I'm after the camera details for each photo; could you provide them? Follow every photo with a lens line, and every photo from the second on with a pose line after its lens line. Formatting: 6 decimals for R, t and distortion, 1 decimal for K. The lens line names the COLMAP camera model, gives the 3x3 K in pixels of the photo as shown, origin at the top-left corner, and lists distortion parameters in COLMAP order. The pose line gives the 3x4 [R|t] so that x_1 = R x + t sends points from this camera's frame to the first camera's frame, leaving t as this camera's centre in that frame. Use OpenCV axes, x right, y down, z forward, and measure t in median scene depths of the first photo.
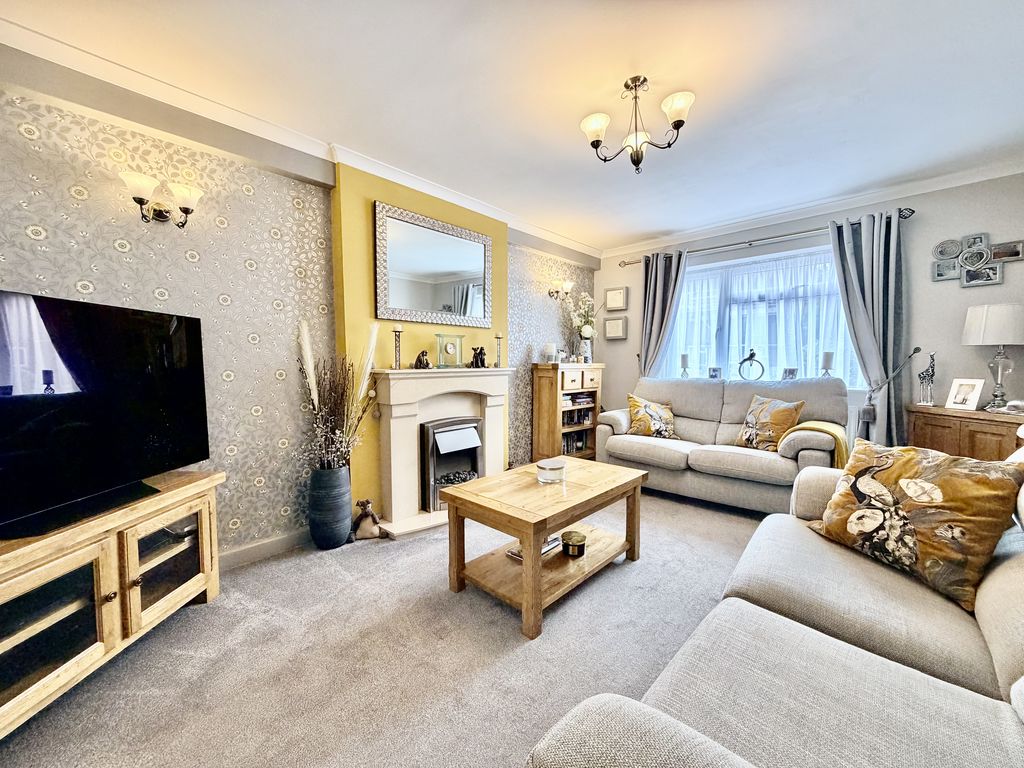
lens RADIAL K [[409.2, 0, 511.6], [0, 409.2, 385.8], [0, 0, 1]] dist [0.001304, 0.000113]
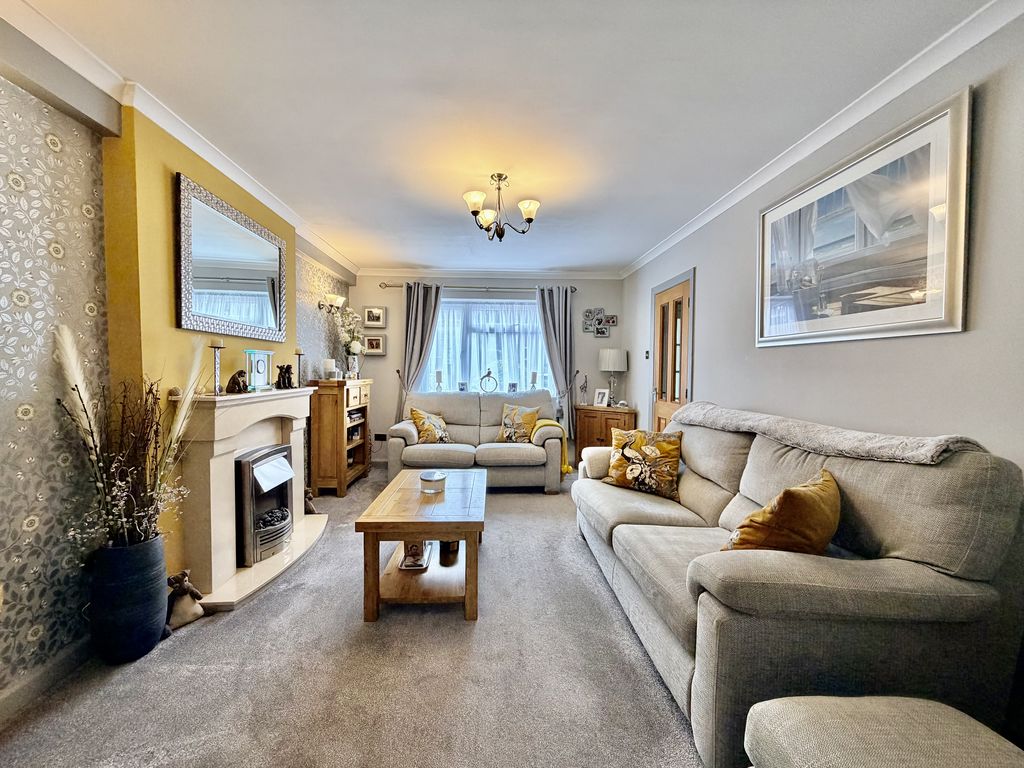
lens RADIAL K [[409.2, 0, 511.6], [0, 409.2, 385.8], [0, 0, 1]] dist [0.001304, 0.000113]
pose [[0.694779, -0.018229, 0.718992, -0.426038], [0.030128, 0.999539, -0.003772, -0.035678], [-0.718592, 0.024283, 0.695008, 0.041192]]
